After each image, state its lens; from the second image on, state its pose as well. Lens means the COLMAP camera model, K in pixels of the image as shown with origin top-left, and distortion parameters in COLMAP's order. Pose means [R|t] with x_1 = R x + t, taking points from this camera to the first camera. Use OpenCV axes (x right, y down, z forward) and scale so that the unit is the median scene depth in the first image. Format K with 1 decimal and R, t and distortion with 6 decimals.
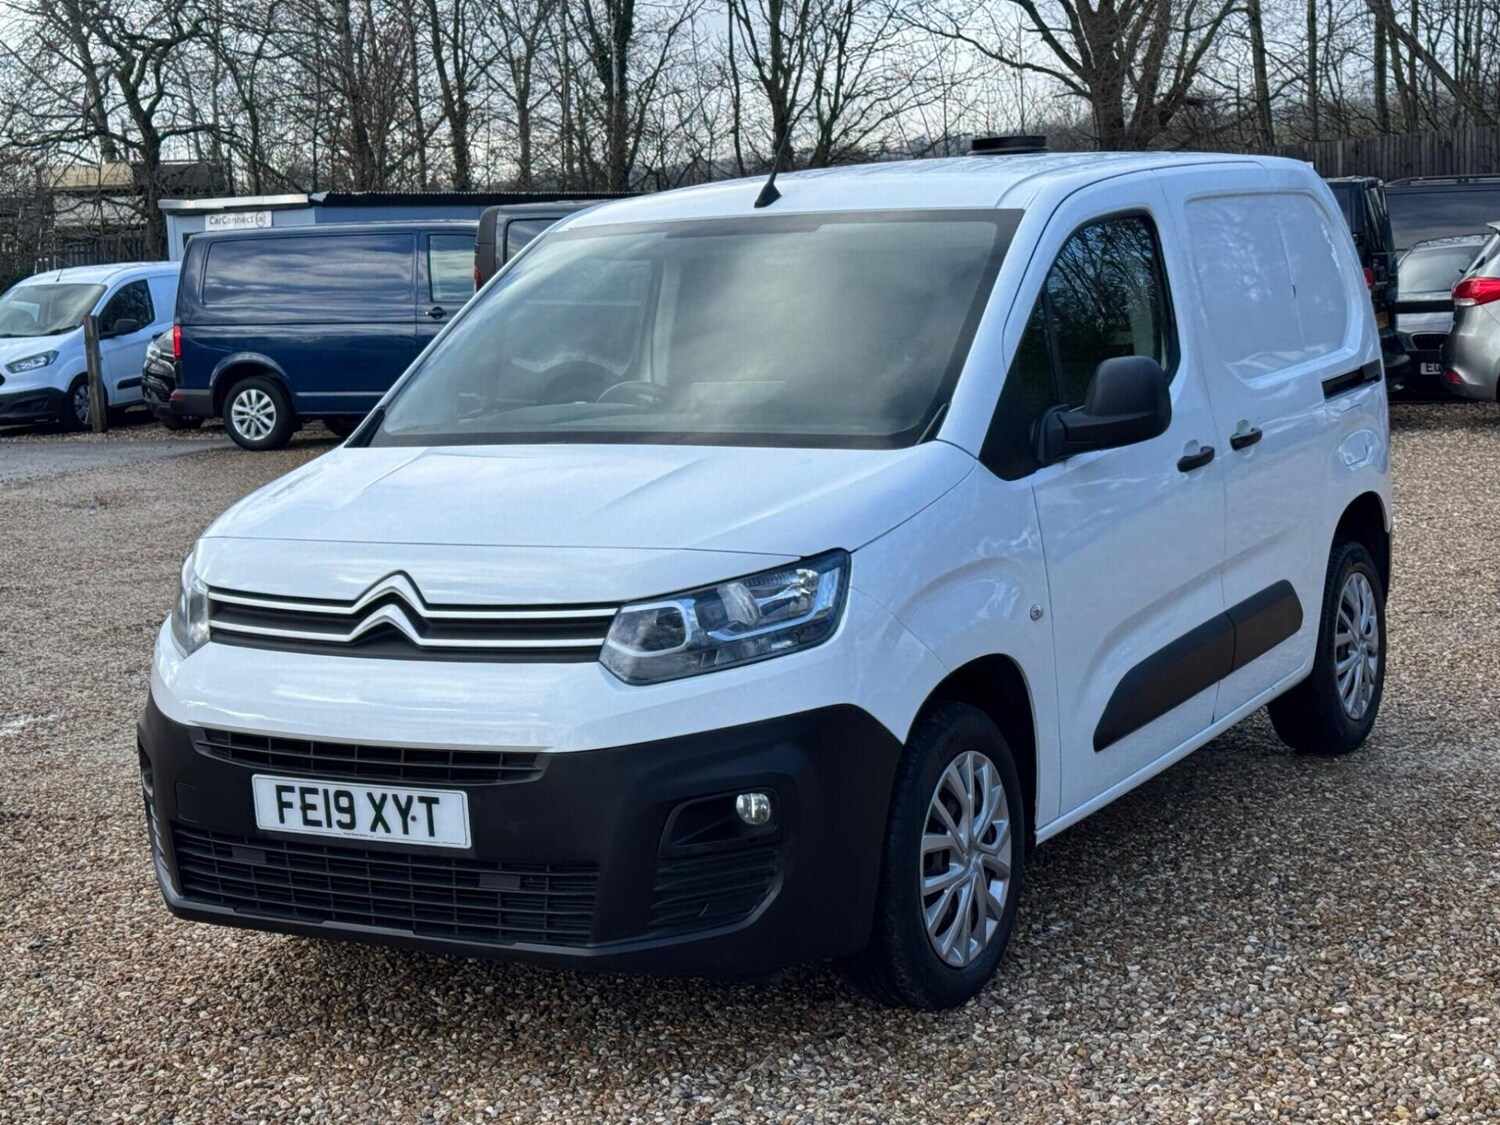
lens RADIAL K [[2351.3, 0, 770.0], [0, 2351.3, 595.3], [0, 0, 1]] dist [0.154036, -0.136004]
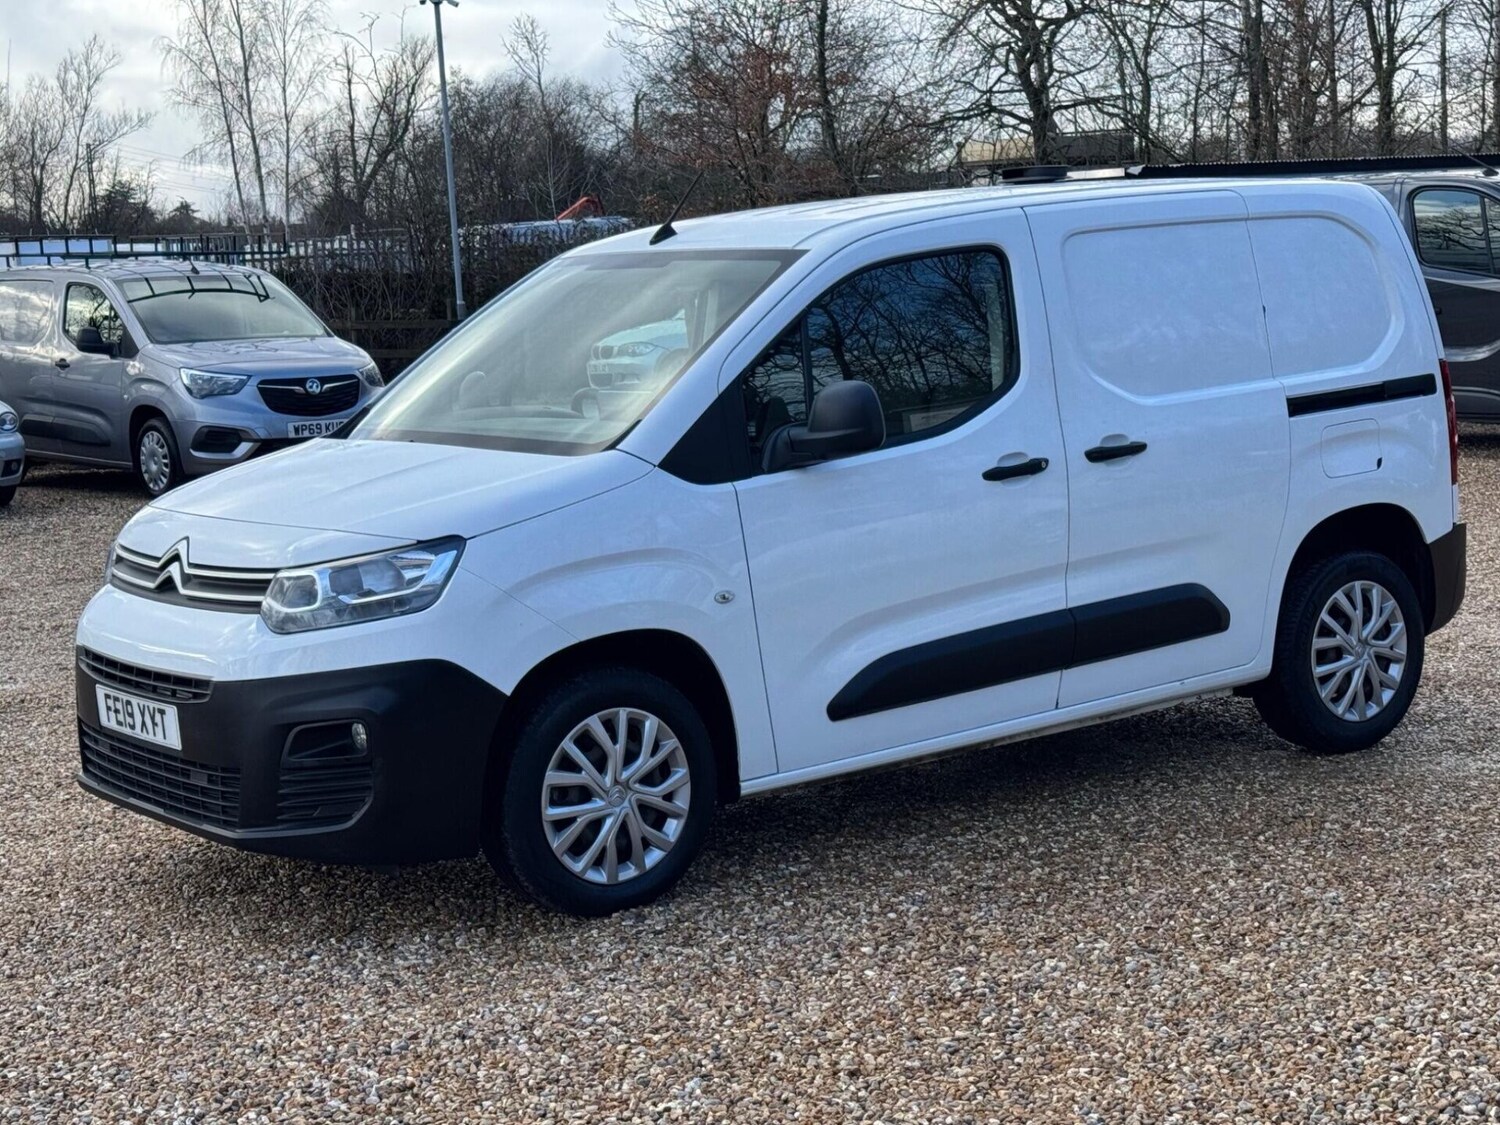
lens RADIAL K [[2351.3, 0, 770.0], [0, 2351.3, 595.3], [0, 0, 1]] dist [0.154036, -0.136004]
pose [[0.915562, 0.054903, -0.398412, 0.591382], [-0.048127, 0.998476, 0.026997, -0.025833], [0.399287, -0.005544, 0.916809, -0.069054]]
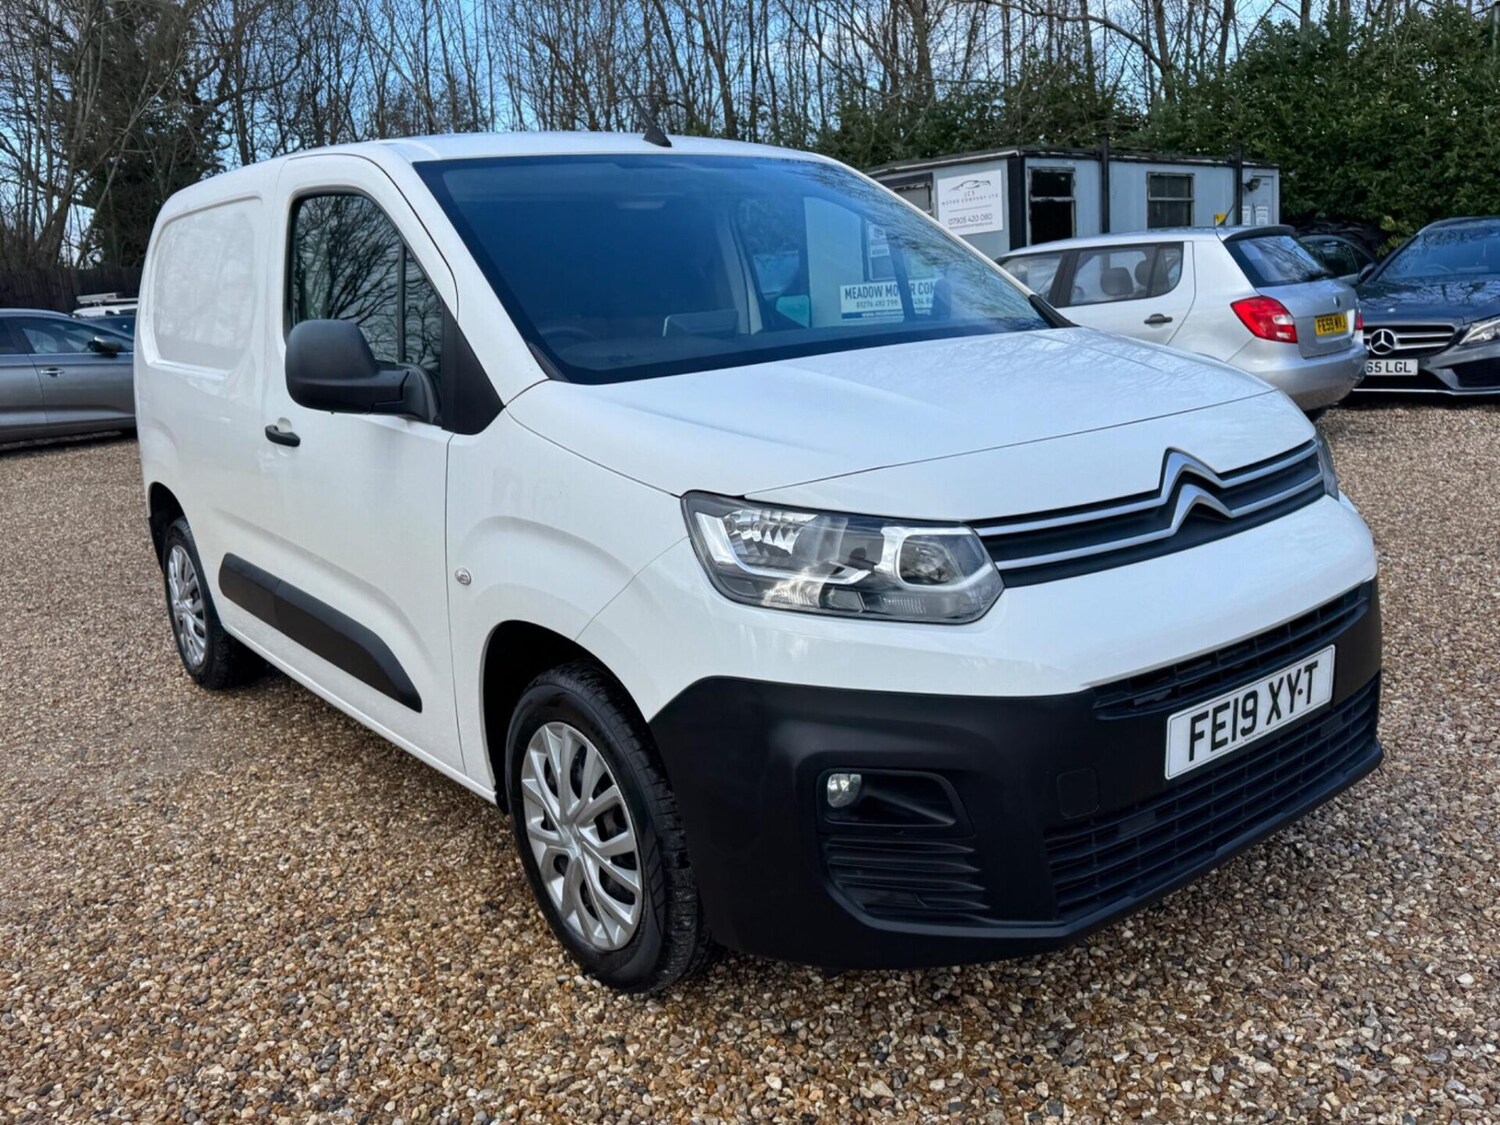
lens RADIAL K [[1214.6, 0, 743.5], [0, 1214.6, 541.3], [0, 0, 1]] dist [0.006995, -0.007330]
pose [[0.411912, -0.175128, 0.894237, -0.572555], [0.178596, 0.977840, 0.109234, -0.049138], [-0.893551, 0.114712, 0.434061, 0.842551]]
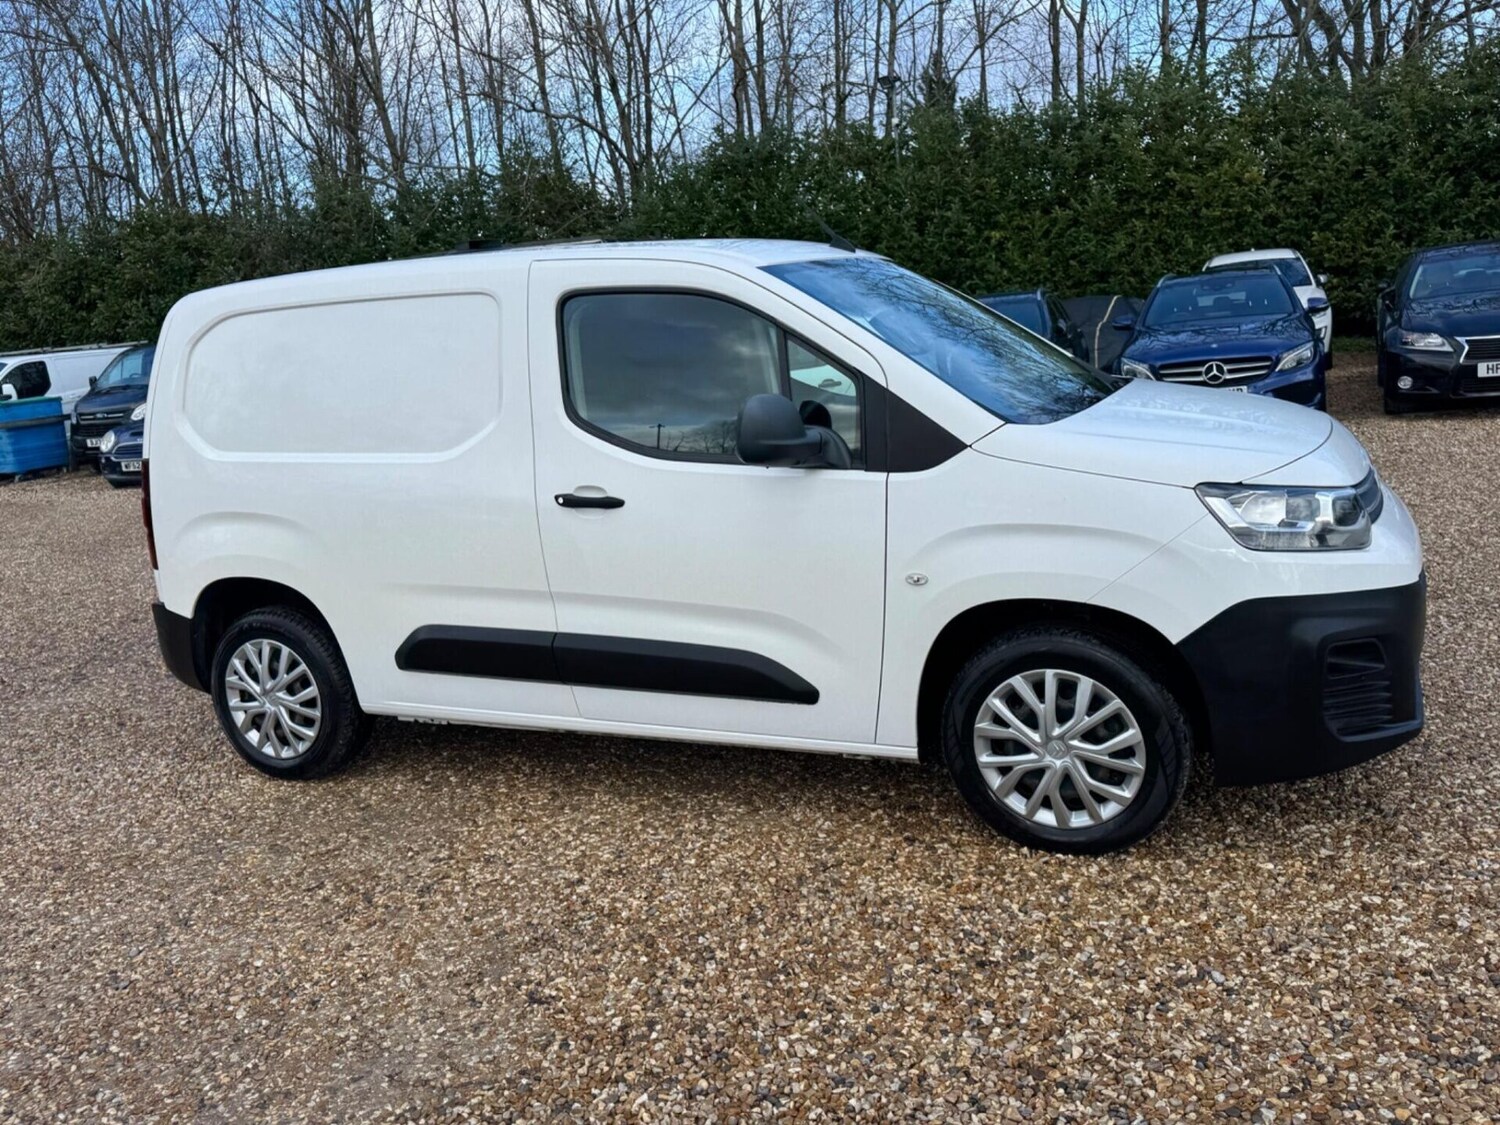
lens RADIAL K [[1191.8, 0, 721.5], [0, 1191.8, 570.8], [0, 0, 1]] dist [0.054142, -0.085814]
pose [[-0.029112, -0.164016, 0.986028, -0.798386], [0.235065, 0.957658, 0.166237, -0.134034], [-0.971544, 0.236620, 0.010675, 1.241618]]
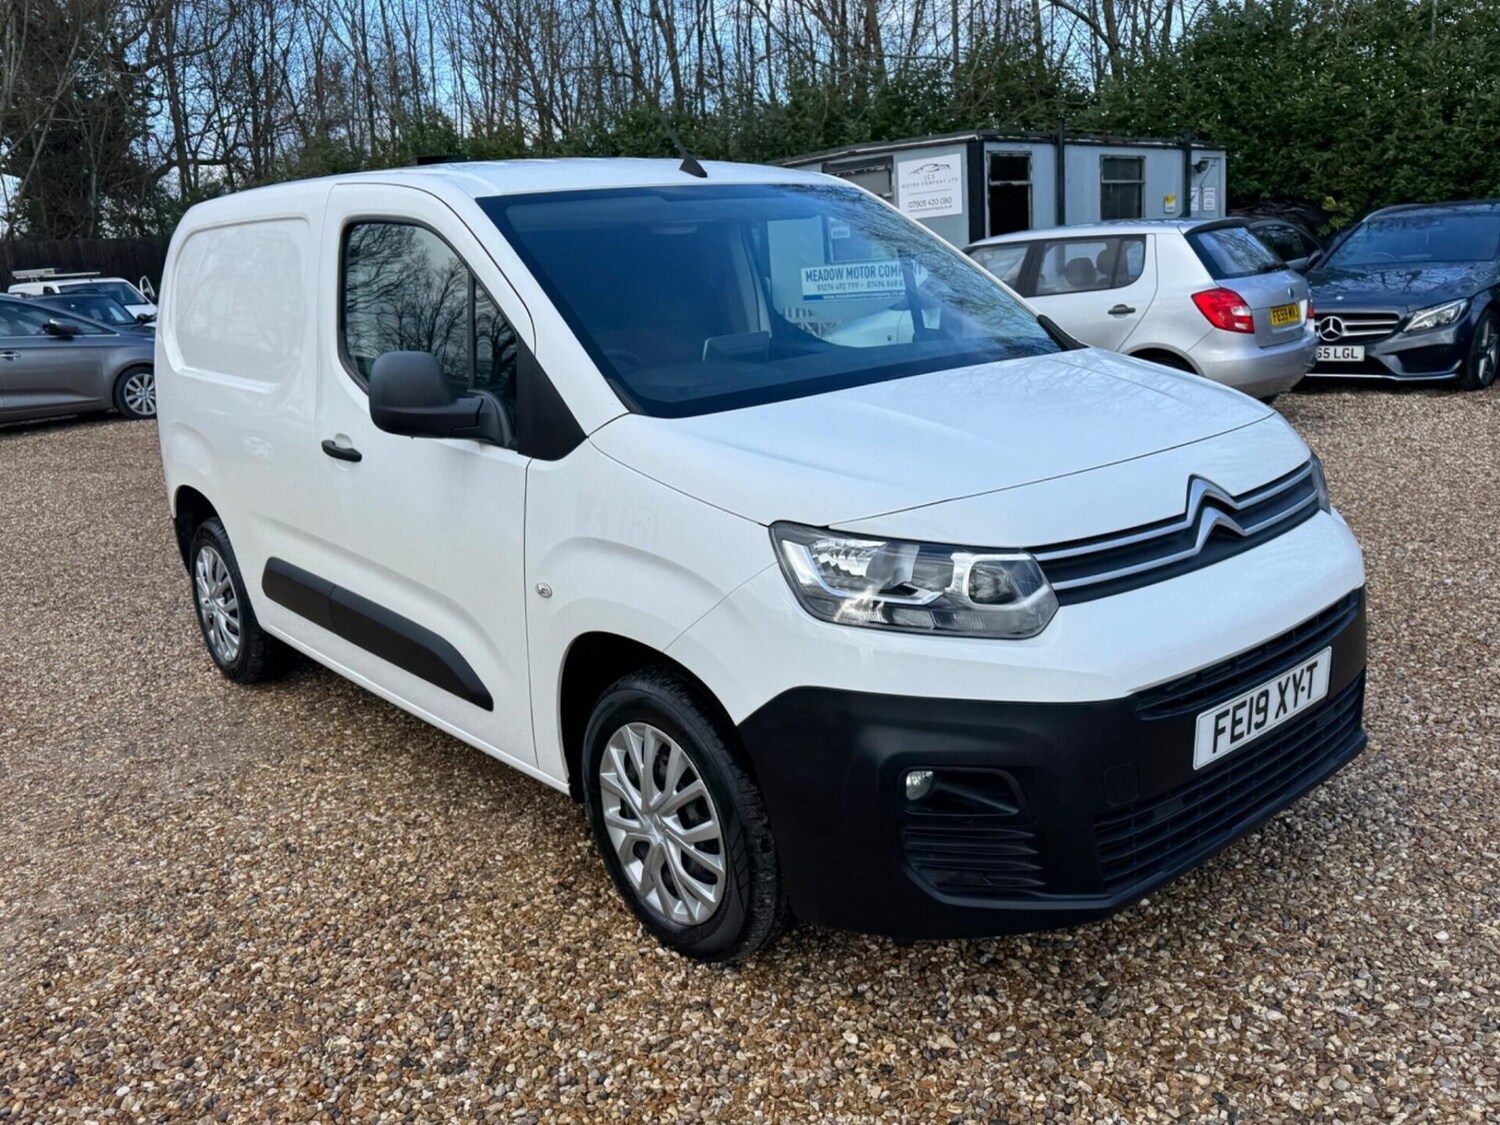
lens RADIAL K [[1204.6, 0, 738.2], [0, 1204.6, 560.2], [0, 0, 1]] dist [0.034616, -0.047896]
pose [[0.374017, -0.213067, 0.902615, -0.627519], [0.181435, 0.971256, 0.154089, -0.080394], [-0.909501, 0.106134, 0.401924, 0.864134]]
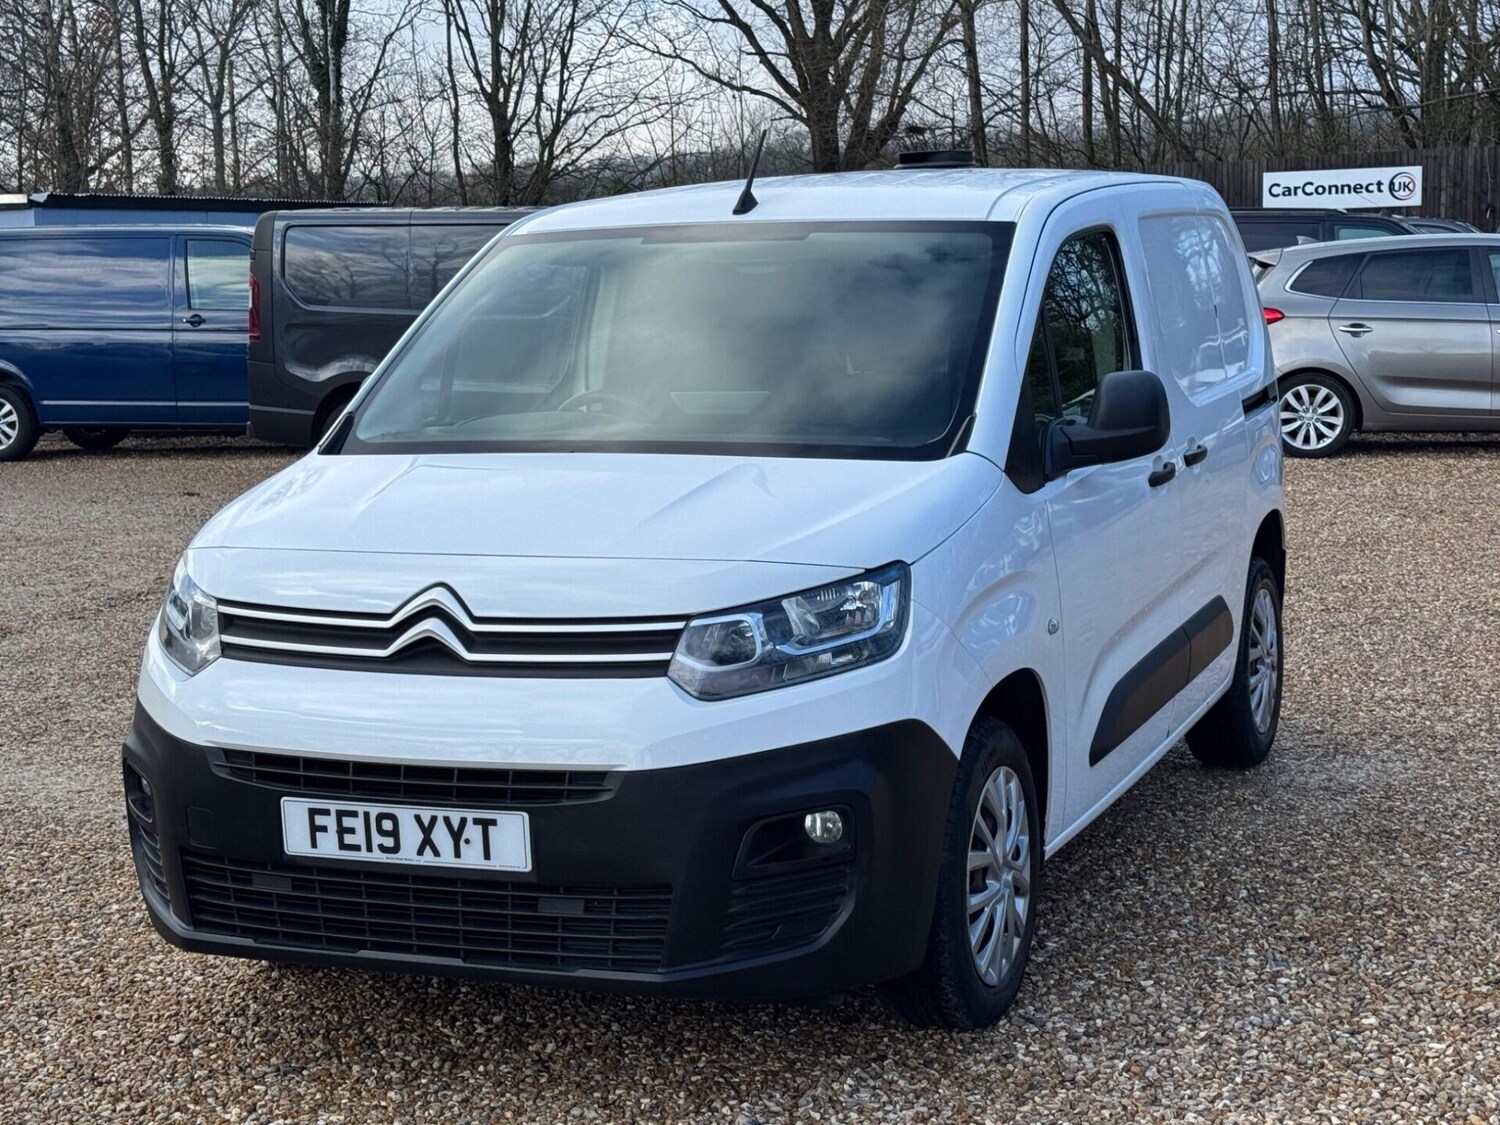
lens RADIAL K [[2351.3, 0, 770.0], [0, 2351.3, 595.3], [0, 0, 1]] dist [0.154036, -0.136004]
pose [[0.991331, 0.001217, 0.131380, -0.133182], [-0.000177, 0.999969, -0.007928, 0.001999], [-0.131385, 0.007836, 0.991300, 0.029865]]
